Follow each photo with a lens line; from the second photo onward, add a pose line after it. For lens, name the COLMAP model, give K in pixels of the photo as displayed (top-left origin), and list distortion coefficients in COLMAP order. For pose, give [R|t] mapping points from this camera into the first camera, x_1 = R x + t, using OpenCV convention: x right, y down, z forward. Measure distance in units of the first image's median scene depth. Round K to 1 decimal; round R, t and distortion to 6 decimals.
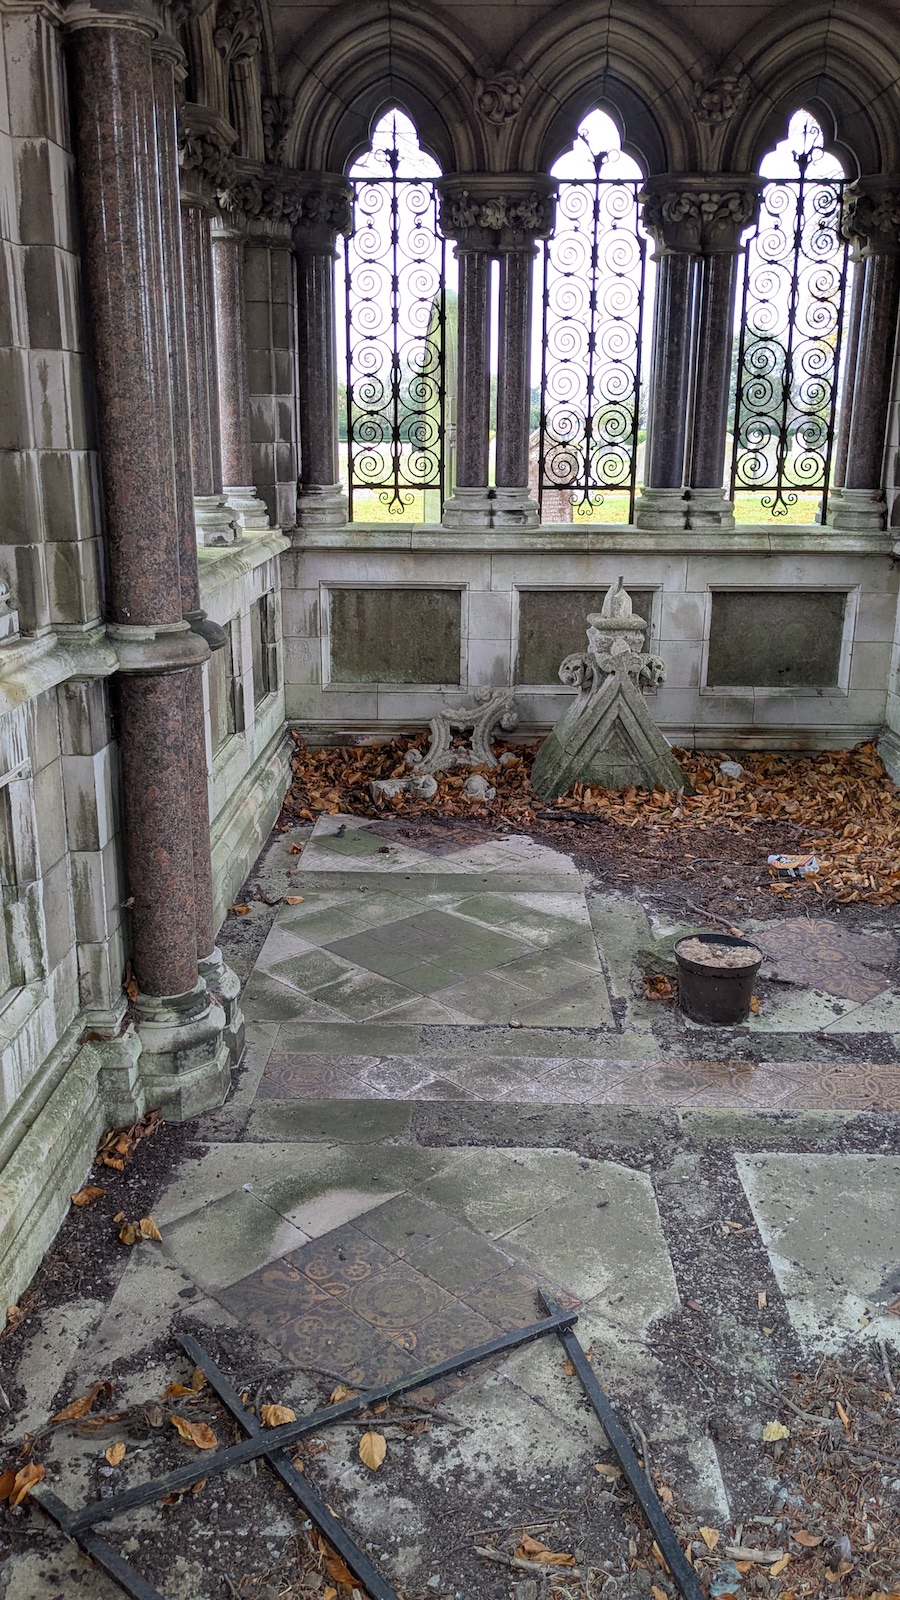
lens RADIAL K [[1223.3, 0, 450.0], [0, 1223.3, 800.0], [0, 0, 1]] dist [0.077984, -0.144600]
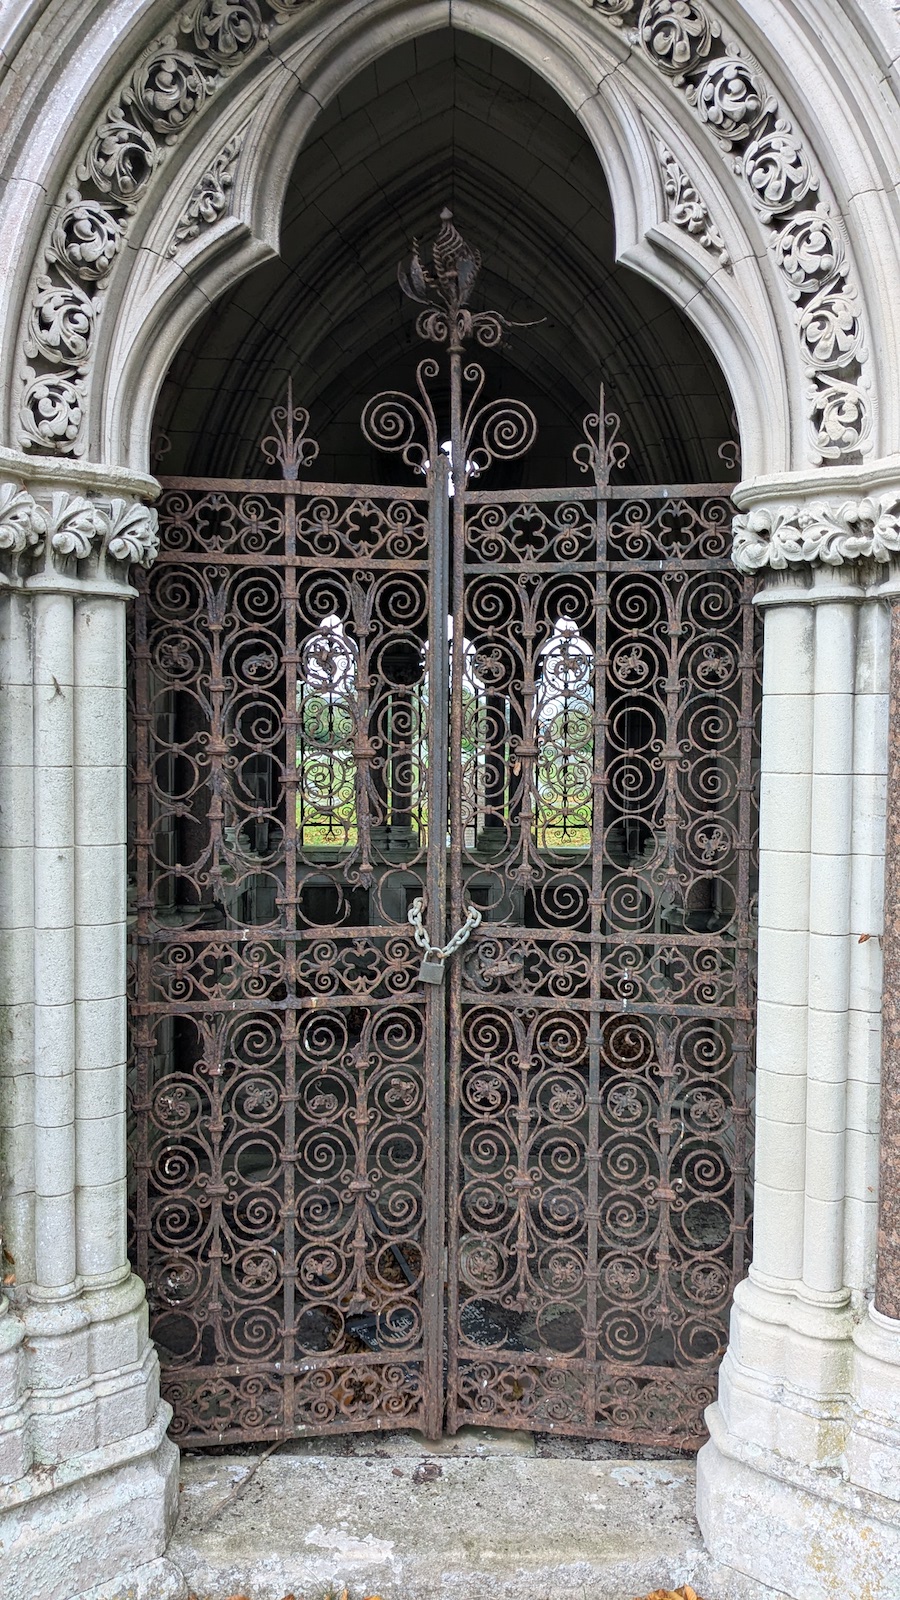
lens RADIAL K [[1223.3, 0, 450.0], [0, 1223.3, 800.0], [0, 0, 1]] dist [0.077984, -0.144600]
pose [[0.999710, 0.000022, 0.024091, 0.073955], [0.005674, 0.971661, -0.236312, 0.093492], [-0.023414, 0.236380, 0.971379, -0.568091]]
